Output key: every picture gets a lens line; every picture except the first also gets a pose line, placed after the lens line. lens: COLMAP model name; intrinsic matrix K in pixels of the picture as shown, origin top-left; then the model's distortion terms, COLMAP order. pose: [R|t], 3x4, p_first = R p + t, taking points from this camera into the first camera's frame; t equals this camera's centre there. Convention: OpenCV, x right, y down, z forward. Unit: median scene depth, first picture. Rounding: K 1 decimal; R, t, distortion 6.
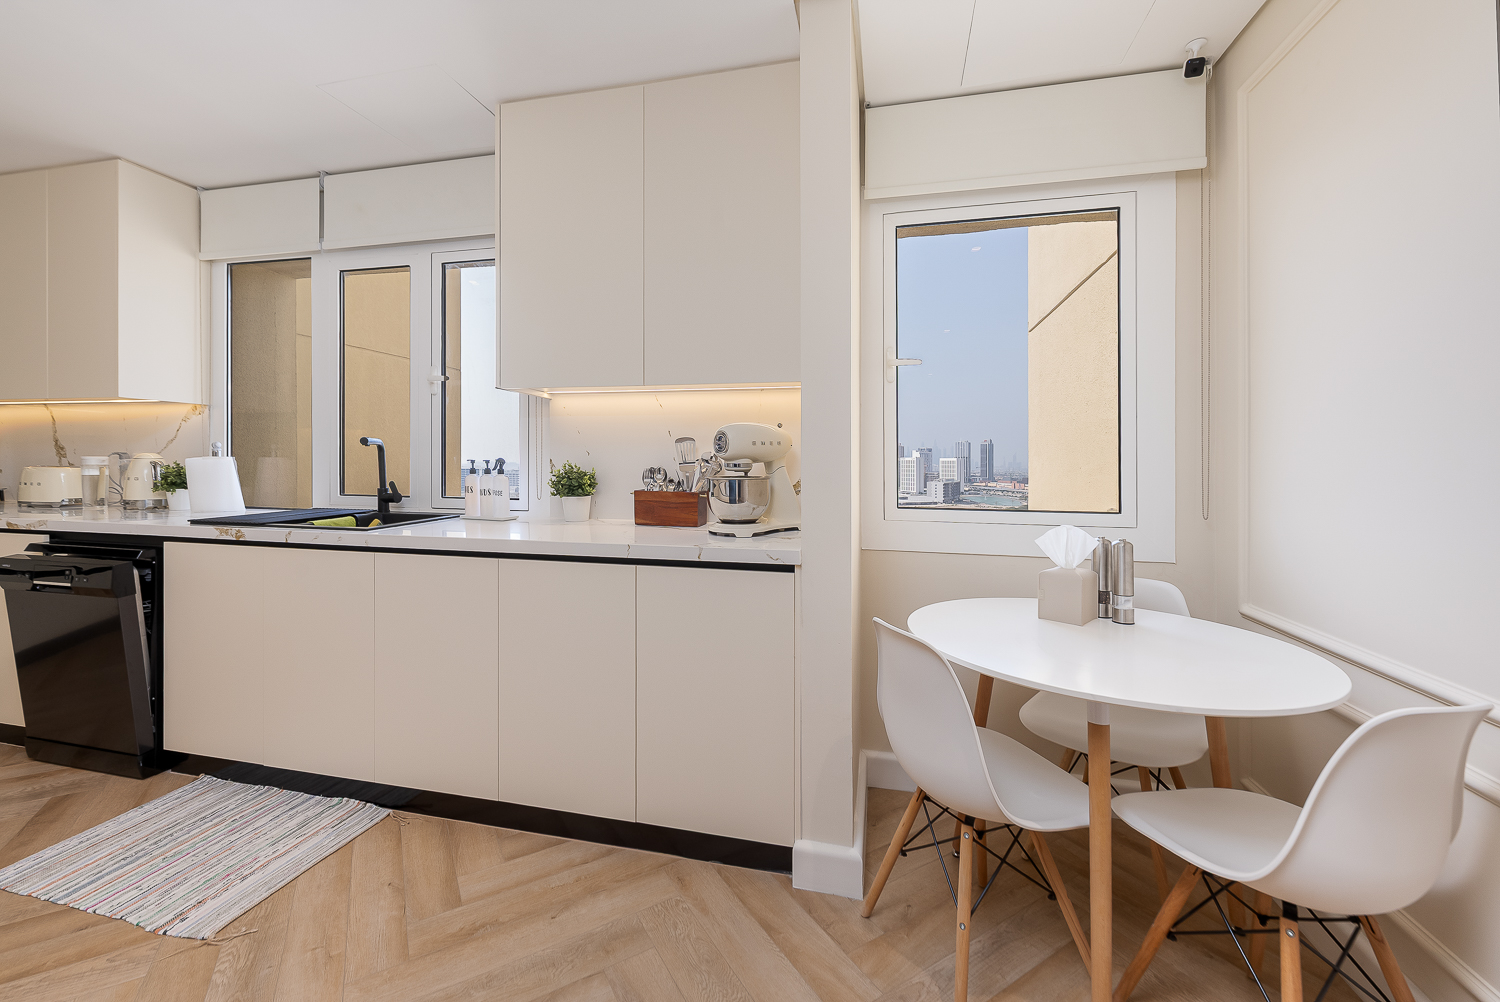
lens RADIAL K [[599.6, 0, 753.8], [0, 599.6, 460.7], [0, 0, 1]] dist [-0.000114, -0.000038]
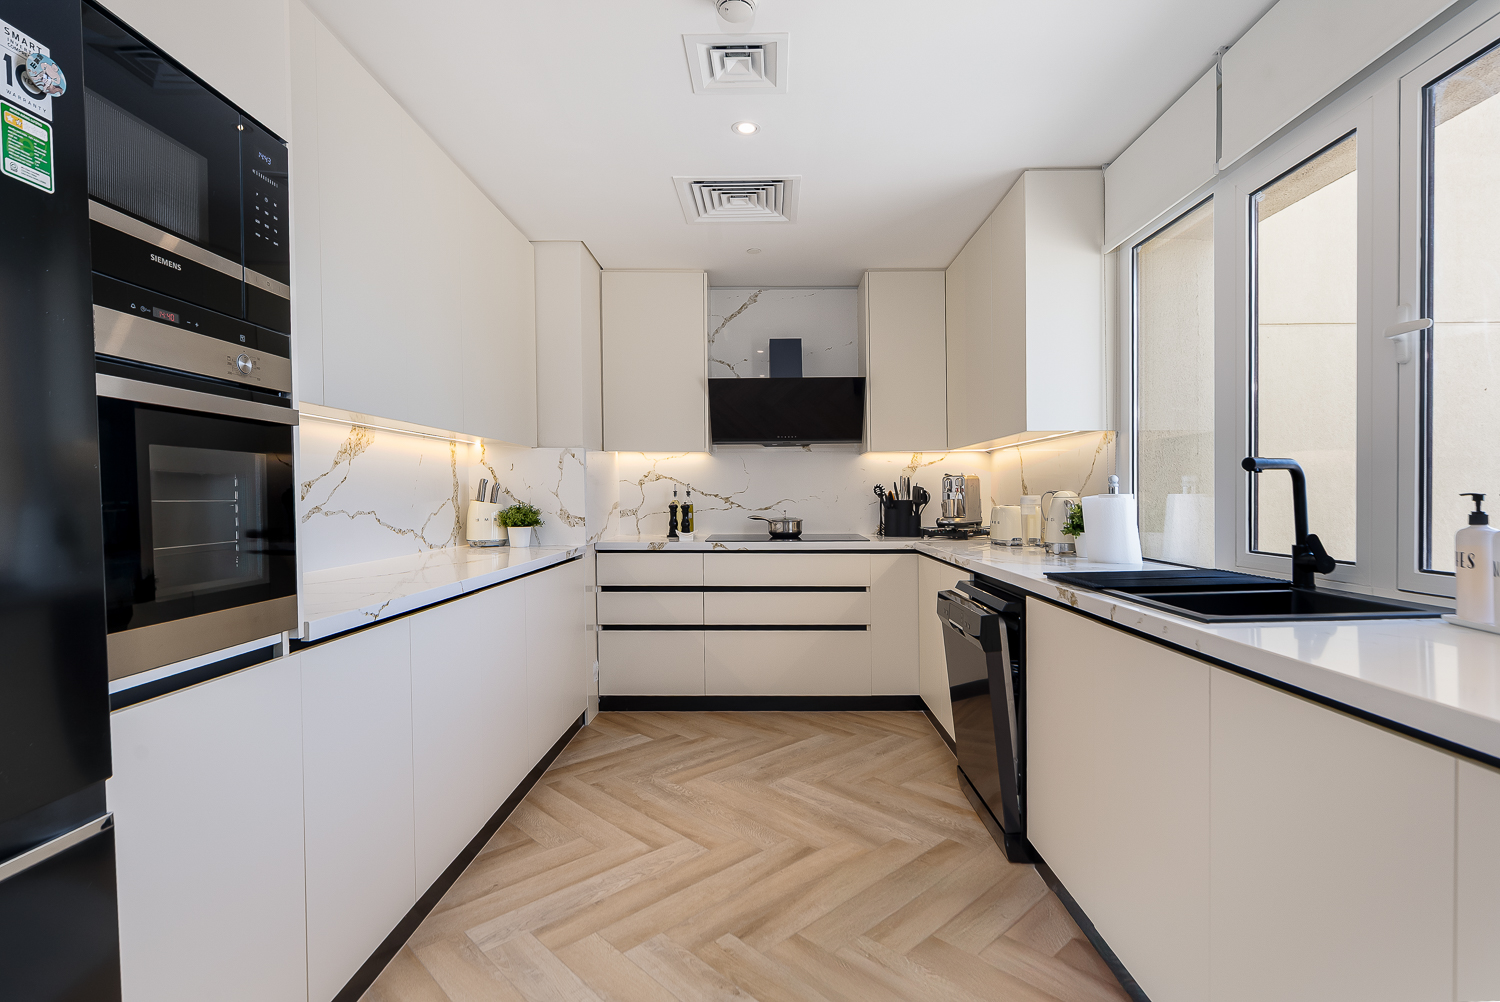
lens RADIAL K [[719.9, 0, 751.2], [0, 719.9, 514.2], [0, 0, 1]] dist [-0.000956, -0.000299]
pose [[0.205279, 0.013925, -0.978604, -0.060189], [0.009633, 0.999822, 0.016247, -0.000023], [0.978656, -0.012762, 0.205108, 0.354415]]
